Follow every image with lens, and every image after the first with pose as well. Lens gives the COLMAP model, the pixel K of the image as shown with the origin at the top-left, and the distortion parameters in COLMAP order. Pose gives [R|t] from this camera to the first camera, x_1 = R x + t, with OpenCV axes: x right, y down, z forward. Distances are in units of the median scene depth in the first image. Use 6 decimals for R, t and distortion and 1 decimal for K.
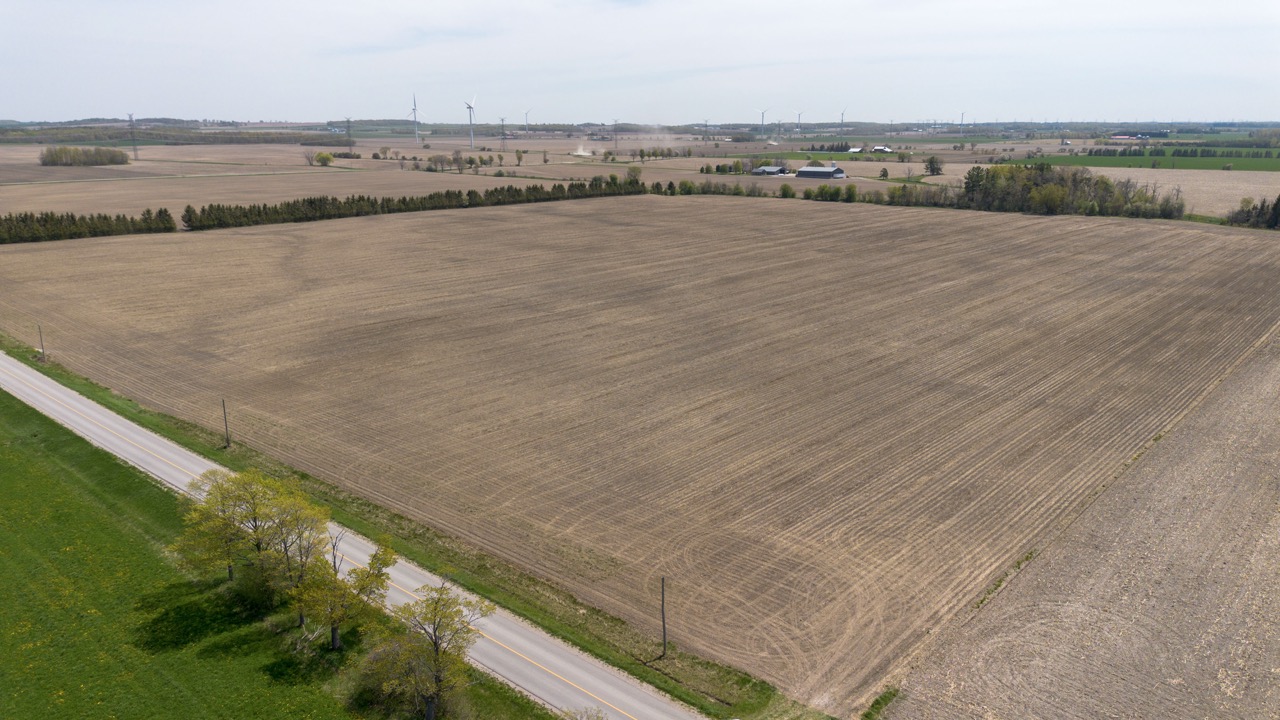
lens RADIAL K [[902.6, 0, 638.6], [0, 902.6, 374.6], [0, 0, 1]] dist [0.071111, -0.078631]
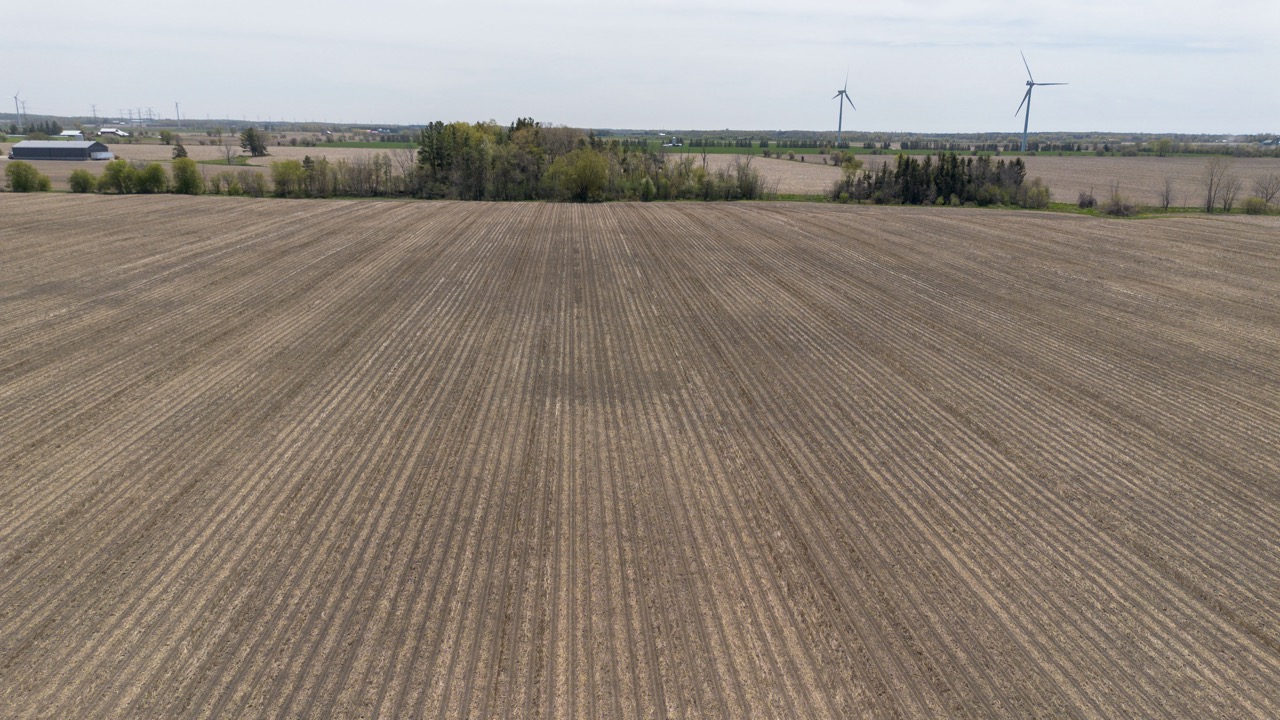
lens RADIAL K [[902.6, 0, 638.6], [0, 902.6, 374.6], [0, 0, 1]] dist [0.071111, -0.078631]
pose [[0.694903, -0.176746, 0.697045, 0.041985], [0.178497, 0.981383, 0.070895, -0.086824], [-0.696598, 0.075156, 0.713514, 0.486586]]
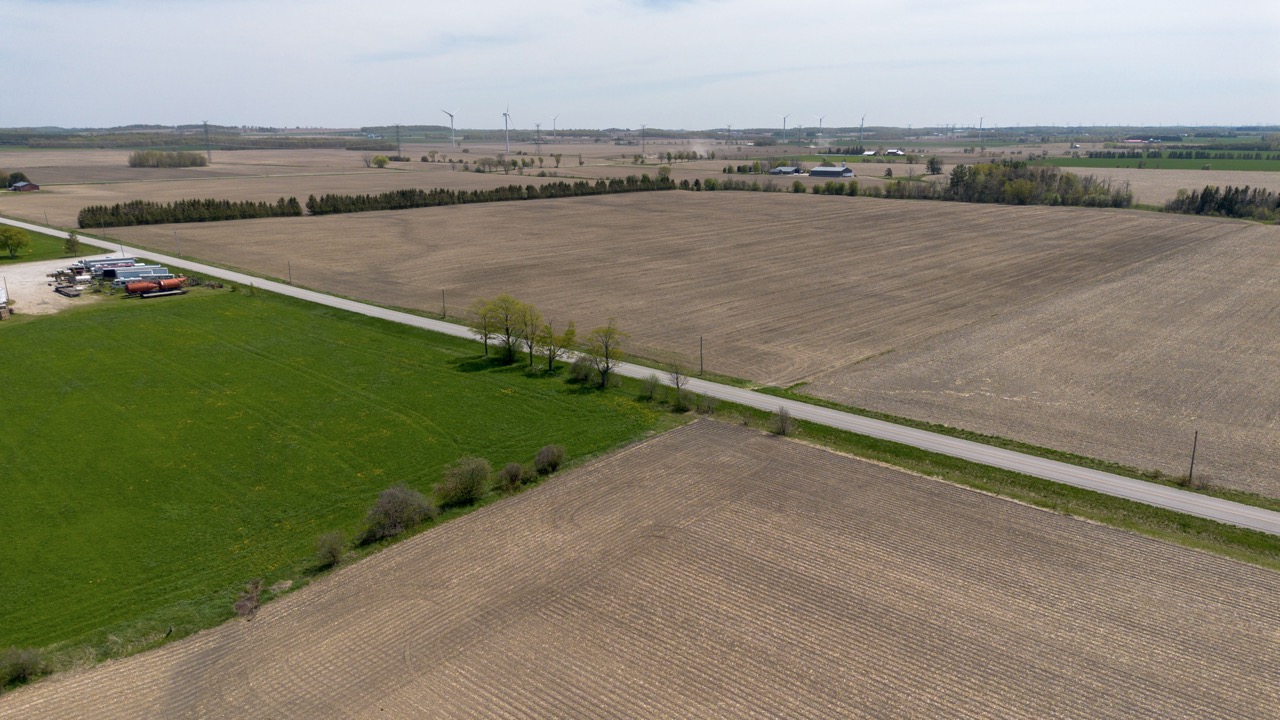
lens RADIAL K [[902.6, 0, 638.6], [0, 902.6, 374.6], [0, 0, 1]] dist [0.071111, -0.078631]
pose [[0.999683, 0.004784, -0.024707, -0.009508], [-0.004914, 0.999974, -0.005230, 0.044051], [0.024682, 0.005349, 0.999681, -0.158329]]
